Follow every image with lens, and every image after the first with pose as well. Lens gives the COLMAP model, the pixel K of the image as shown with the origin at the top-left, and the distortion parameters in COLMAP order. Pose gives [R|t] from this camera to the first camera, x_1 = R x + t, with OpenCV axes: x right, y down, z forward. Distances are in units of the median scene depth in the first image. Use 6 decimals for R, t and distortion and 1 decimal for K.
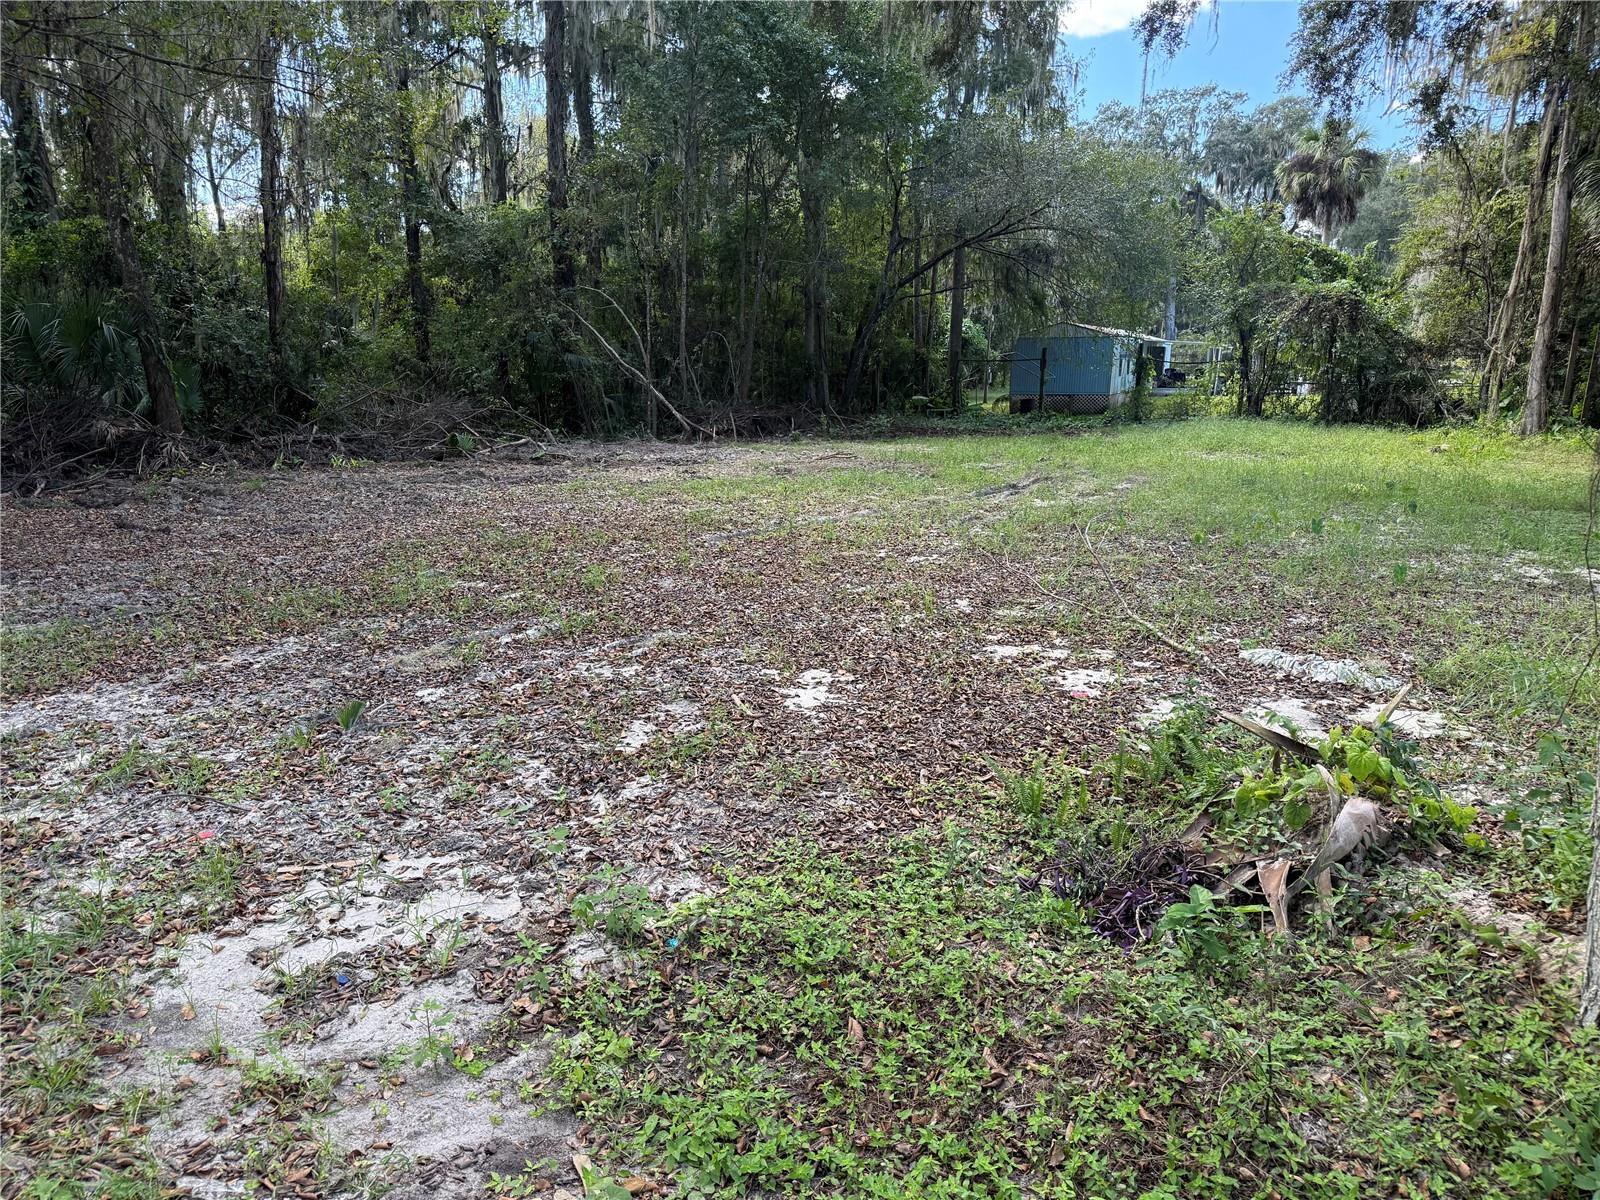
lens RADIAL K [[1107.0, 0, 800.0], [0, 1107.0, 600.0], [0, 0, 1]] dist [0.001837, -0.025723]
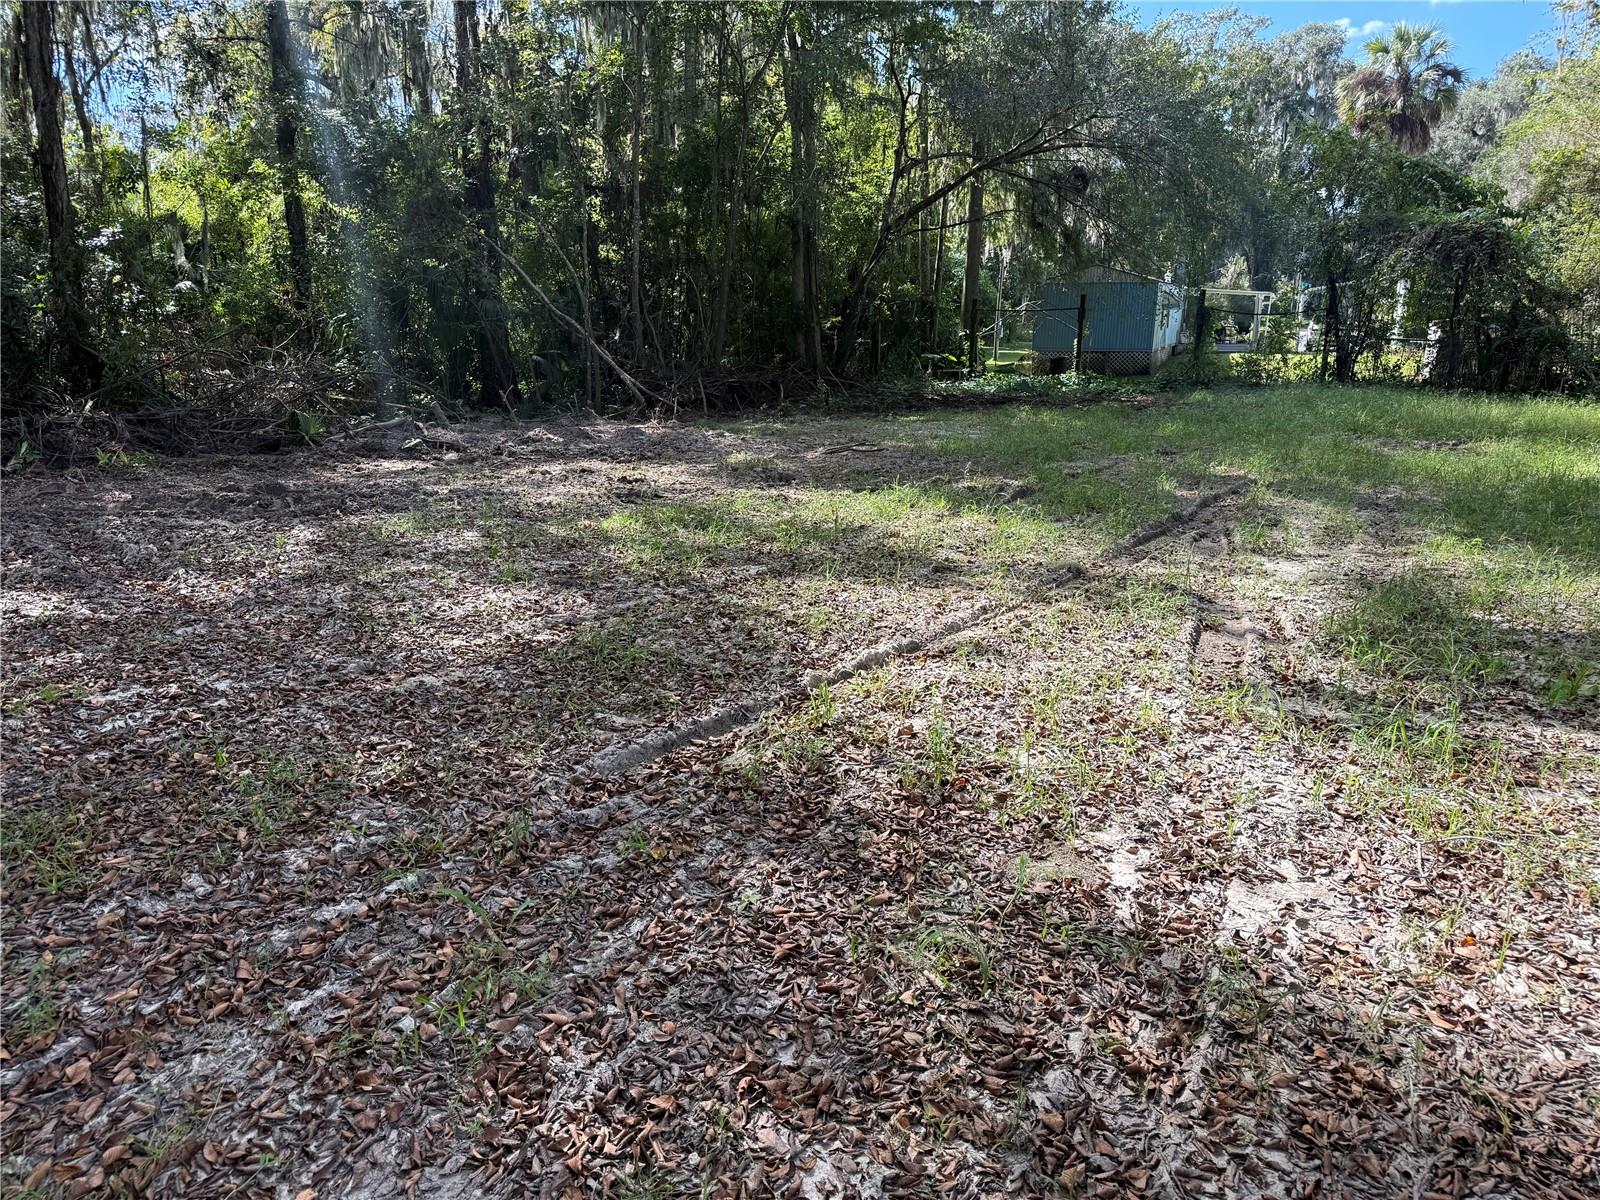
lens RADIAL K [[1107.0, 0, 800.0], [0, 1107.0, 600.0], [0, 0, 1]] dist [0.001837, -0.025723]
pose [[0.999765, -0.003540, 0.021379, -0.007654], [0.002708, 0.999243, 0.038821, -0.033490], [-0.021501, -0.038754, 0.999017, 0.173616]]
